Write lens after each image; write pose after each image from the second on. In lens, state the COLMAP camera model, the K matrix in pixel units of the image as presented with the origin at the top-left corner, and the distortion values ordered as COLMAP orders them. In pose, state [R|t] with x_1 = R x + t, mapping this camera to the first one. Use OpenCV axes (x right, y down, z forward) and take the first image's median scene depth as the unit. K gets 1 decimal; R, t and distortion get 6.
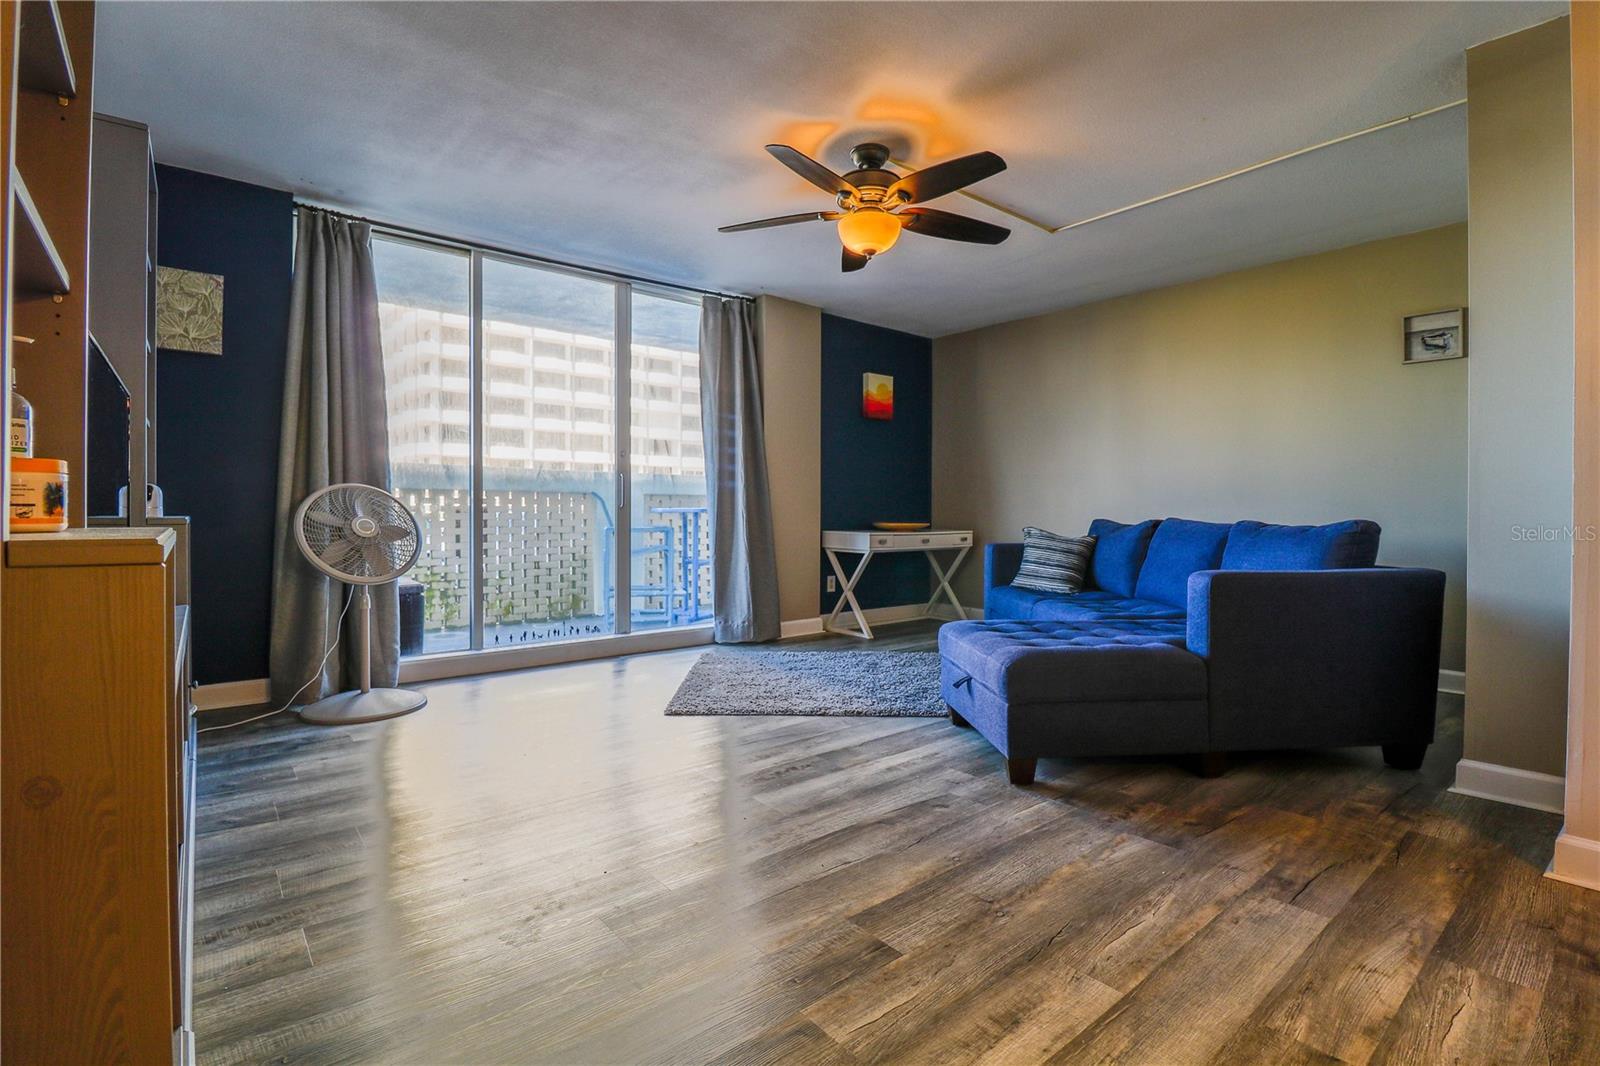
lens RADIAL K [[742.7, 0, 797.2], [0, 742.7, 518.1], [0, 0, 1]] dist [-0.002408, -0.001605]
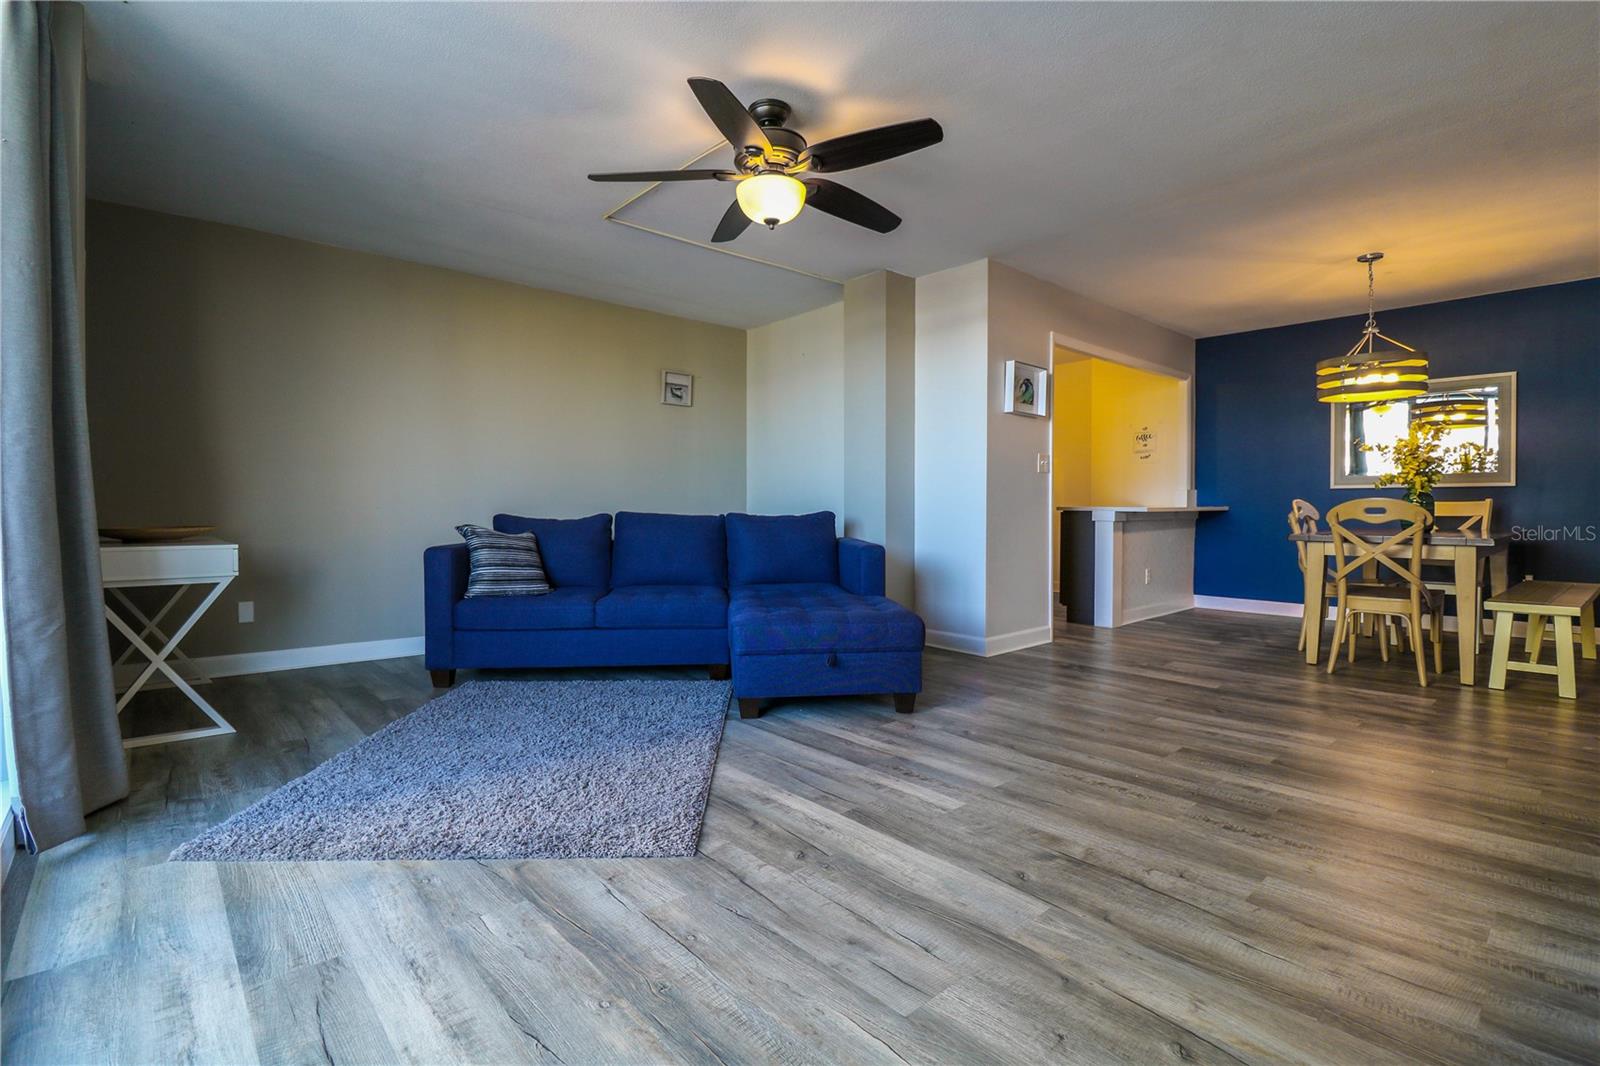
lens RADIAL K [[742.7, 0, 797.2], [0, 742.7, 518.1], [0, 0, 1]] dist [-0.002408, -0.001605]
pose [[-0.040961, -0.023721, 0.998879, -0.919661], [0.005517, 0.999698, 0.023967, -0.022940], [-0.999146, 0.006492, -0.040818, 1.123450]]
